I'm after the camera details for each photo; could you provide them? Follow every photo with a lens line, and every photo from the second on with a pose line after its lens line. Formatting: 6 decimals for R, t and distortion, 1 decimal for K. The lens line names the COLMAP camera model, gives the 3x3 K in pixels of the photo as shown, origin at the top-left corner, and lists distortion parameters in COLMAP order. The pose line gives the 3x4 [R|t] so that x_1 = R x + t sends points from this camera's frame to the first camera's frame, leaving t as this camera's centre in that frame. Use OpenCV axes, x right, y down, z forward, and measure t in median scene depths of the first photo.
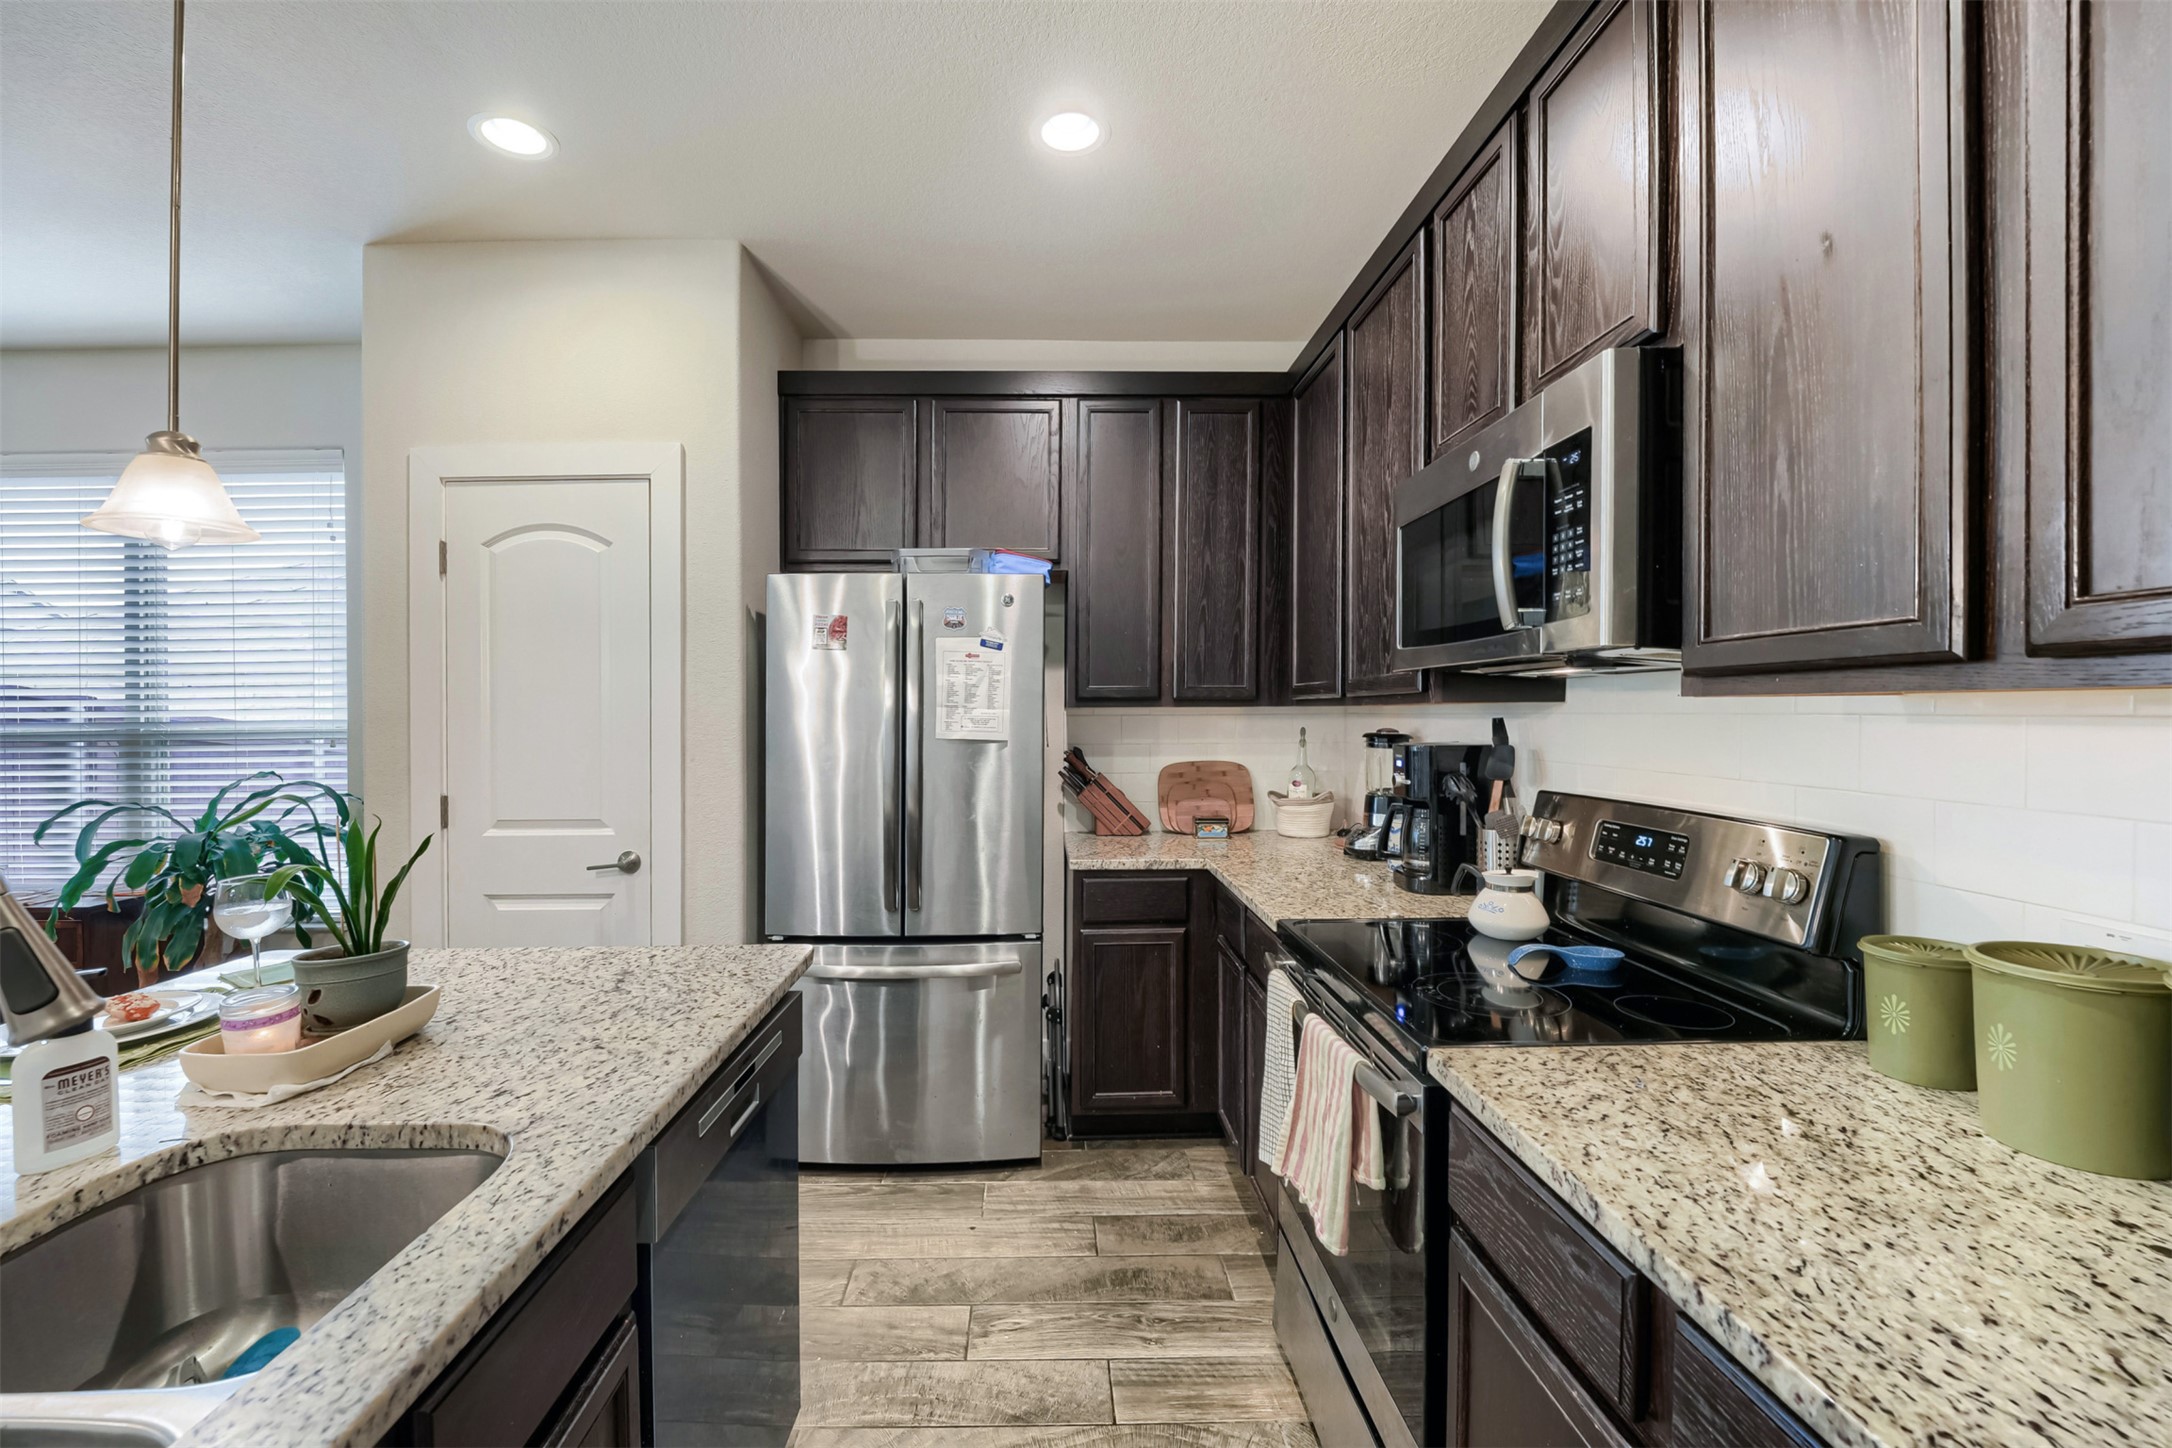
lens RADIAL K [[897.2, 0, 1079.7], [0, 897.2, 717.3], [0, 0, 1]] dist [-0.020876, 0.000469]
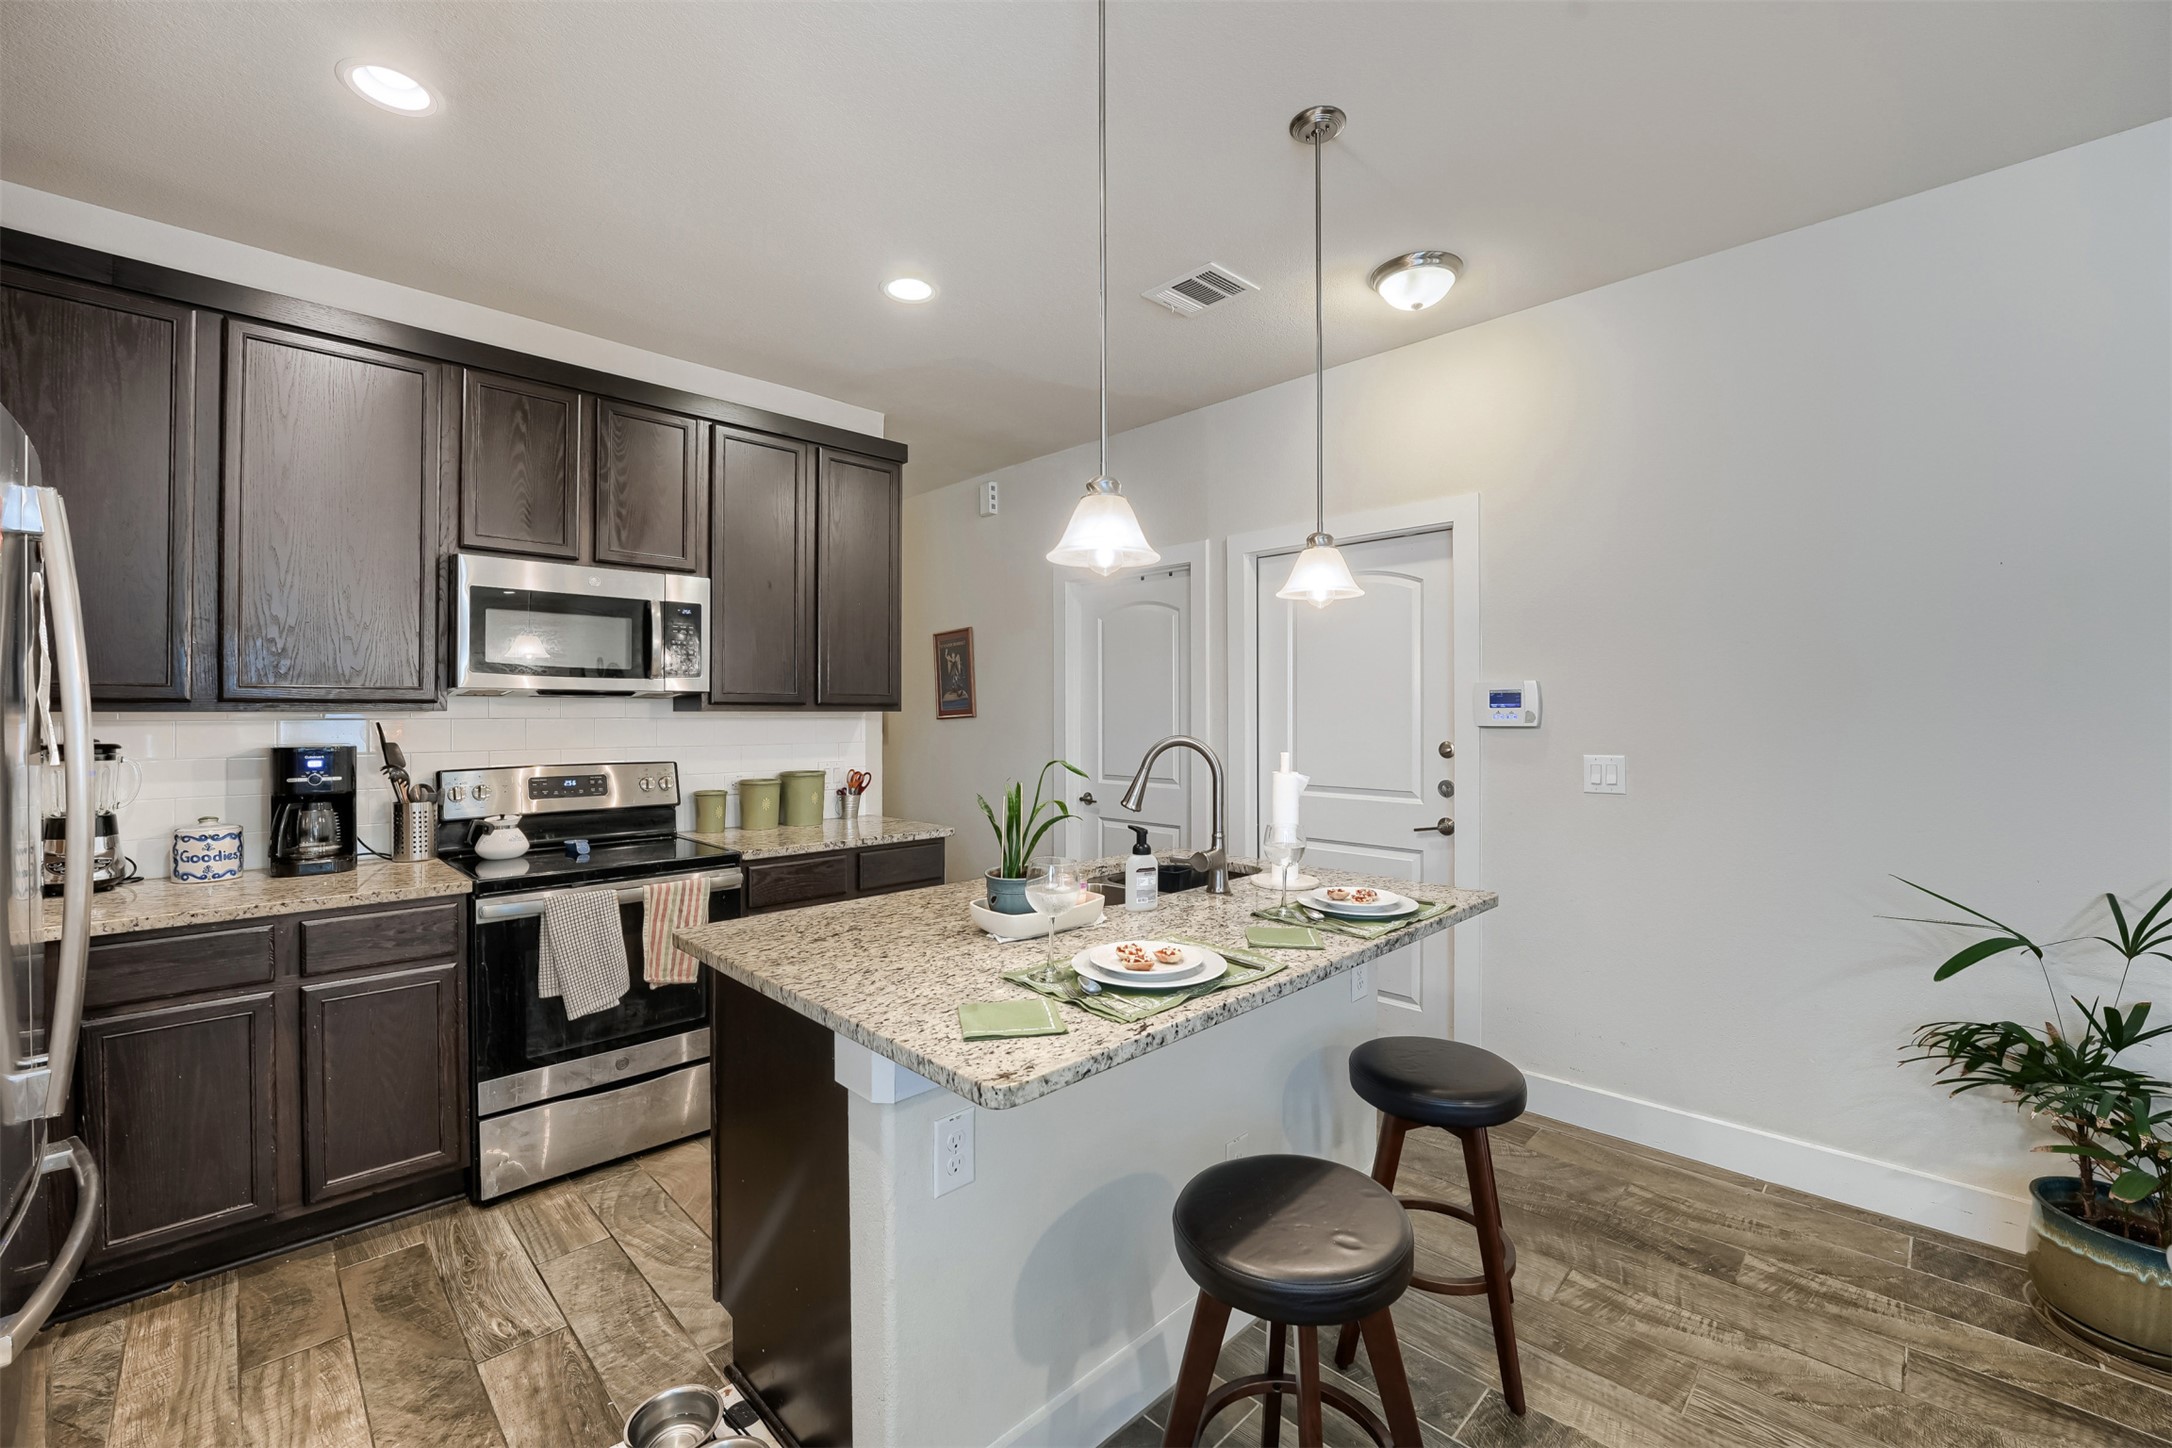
lens RADIAL K [[891.5, 0, 1100.3], [0, 891.5, 708.7], [0, 0, 1]] dist [-0.019223, 0.000050]
pose [[-0.688937, 0.011965, 0.724723, -0.953856], [0.009378, 0.999927, -0.007594, 0.000050], [-0.724761, 0.001564, -0.688999, 0.898116]]
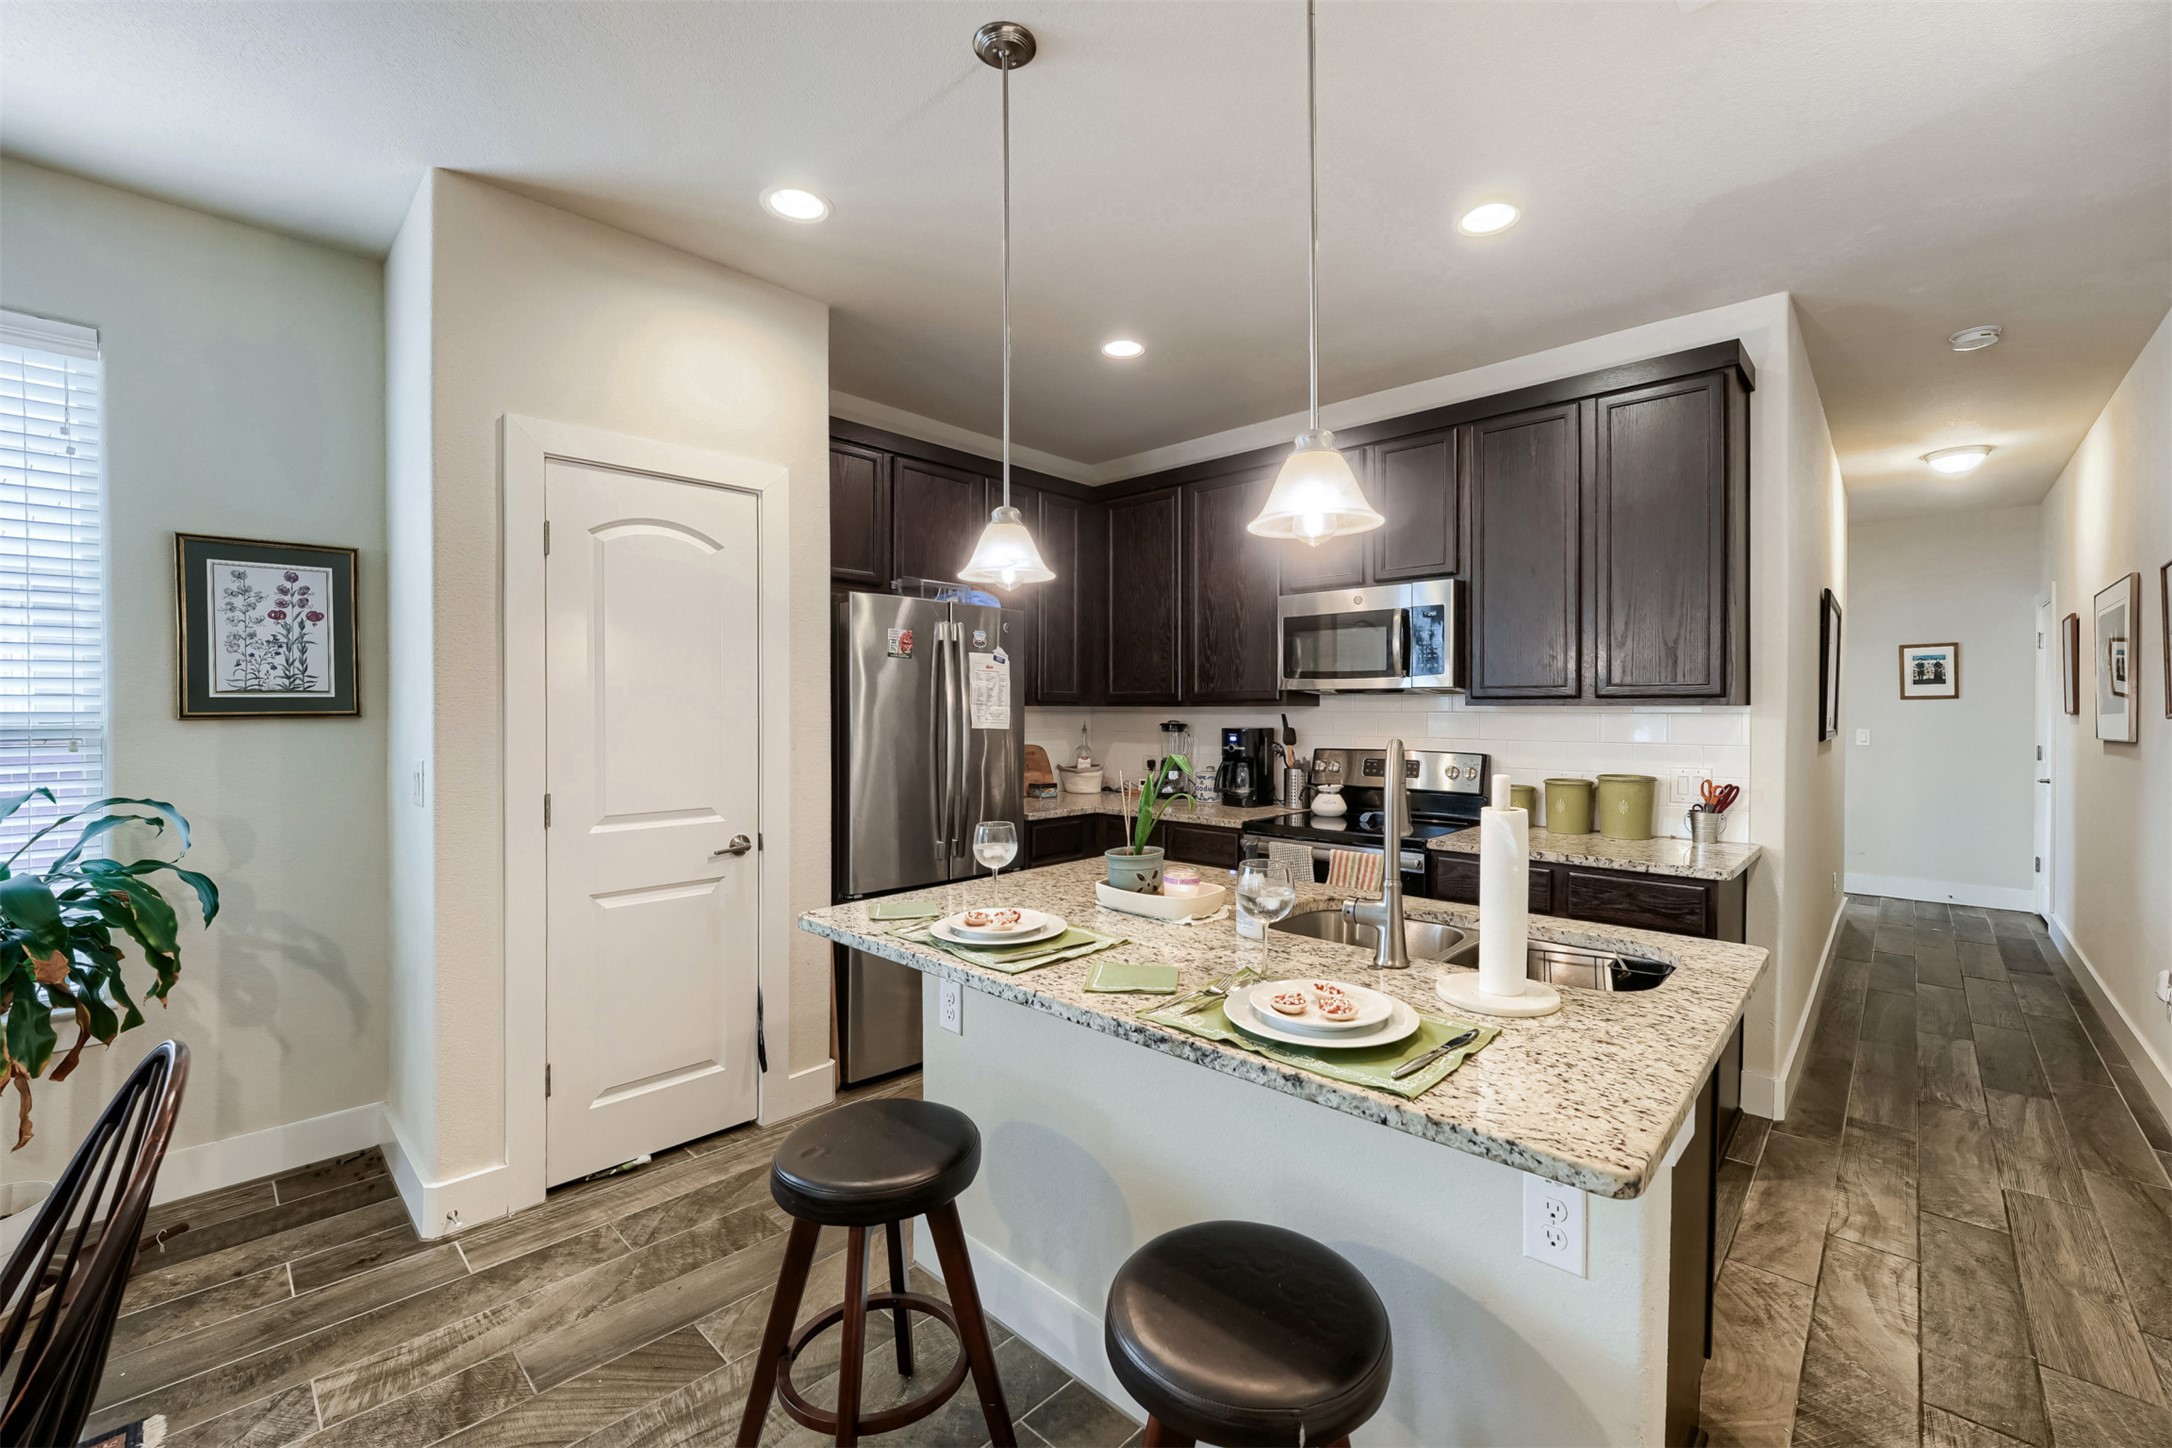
lens RADIAL K [[897.2, 0, 1079.7], [0, 897.2, 717.3], [0, 0, 1]] dist [-0.020876, 0.000469]
pose [[0.707065, 0.000178, 0.707149, -0.982901], [-0.001938, 0.999997, 0.001686, 0.004921], [-0.707146, -0.002562, 0.707063, -0.057096]]
